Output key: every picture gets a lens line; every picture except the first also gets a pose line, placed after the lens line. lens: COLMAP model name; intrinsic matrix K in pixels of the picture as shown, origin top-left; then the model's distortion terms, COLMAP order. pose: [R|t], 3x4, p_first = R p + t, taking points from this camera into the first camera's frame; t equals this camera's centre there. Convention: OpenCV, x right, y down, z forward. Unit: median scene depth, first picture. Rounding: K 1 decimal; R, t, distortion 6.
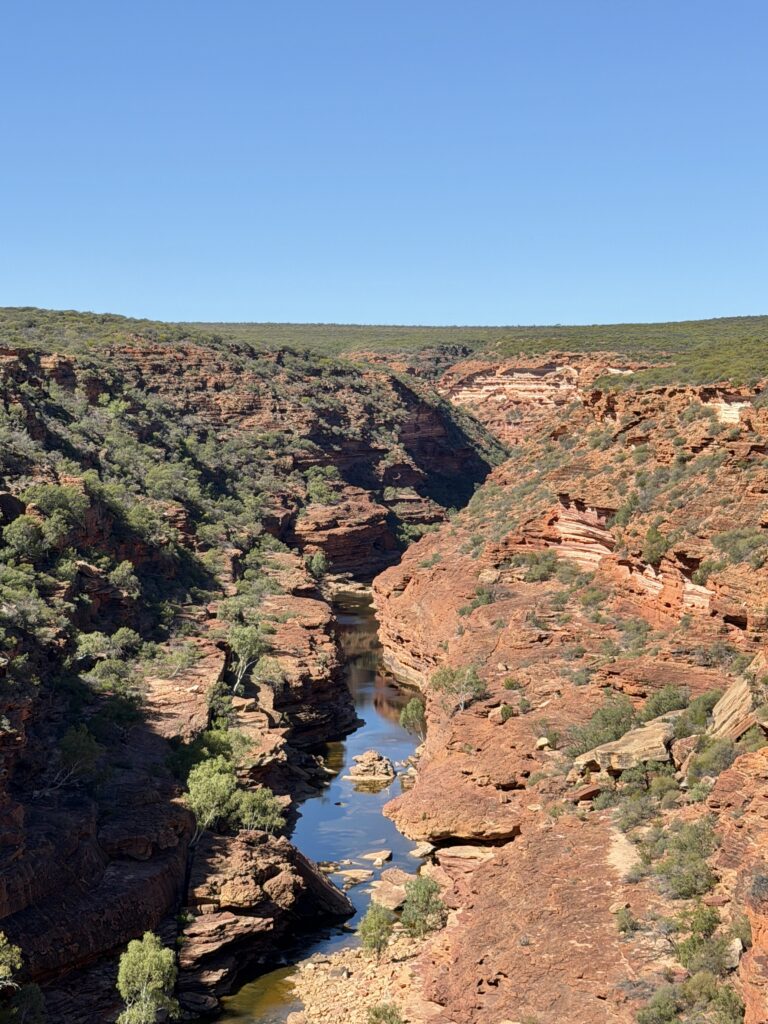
lens RADIAL K [[2050.4, 0, 384.0], [0, 2050.4, 512.0], [0, 0, 1]] dist [0.167670, 0.060723]
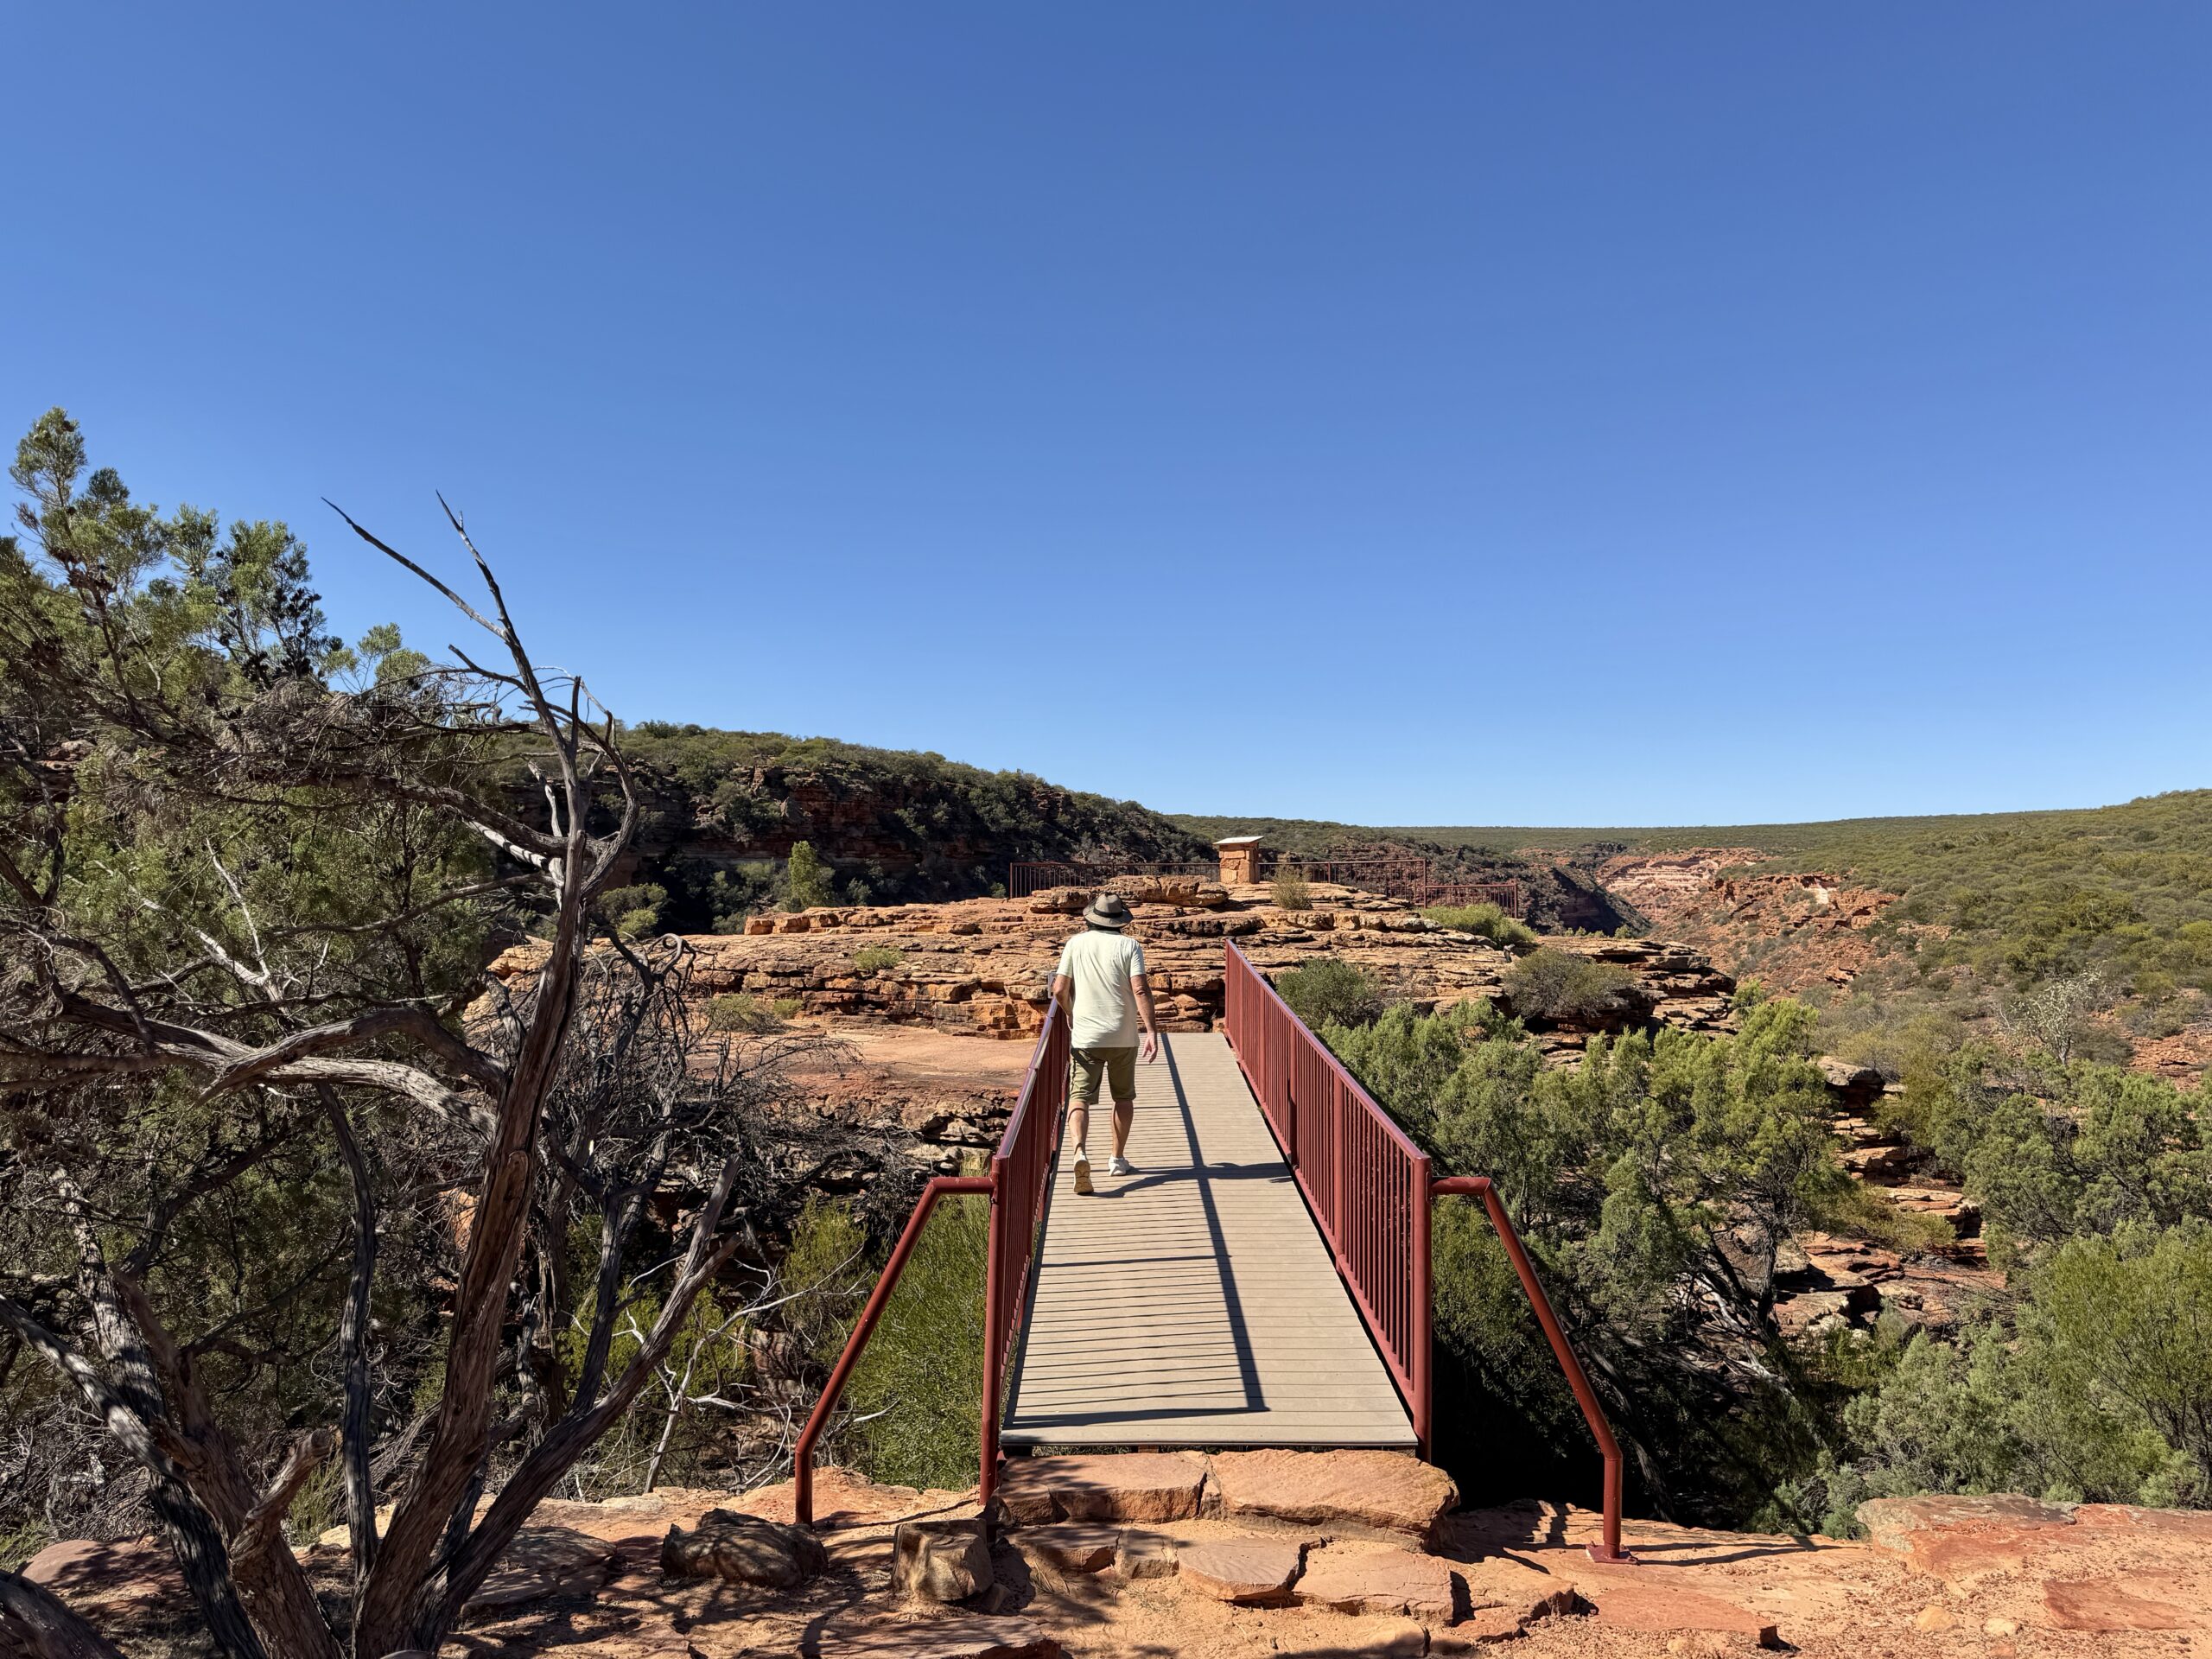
lens RADIAL K [[1603.4, 0, 1030.3], [0, 1603.4, 822.1], [0, 0, 1]] dist [-0.003002, -0.004849]
pose [[0.950494, -0.010807, -0.310556, 0.015879], [-0.018867, 0.995544, -0.092389, 0.009629], [0.310171, 0.093674, 0.946055, -0.115620]]
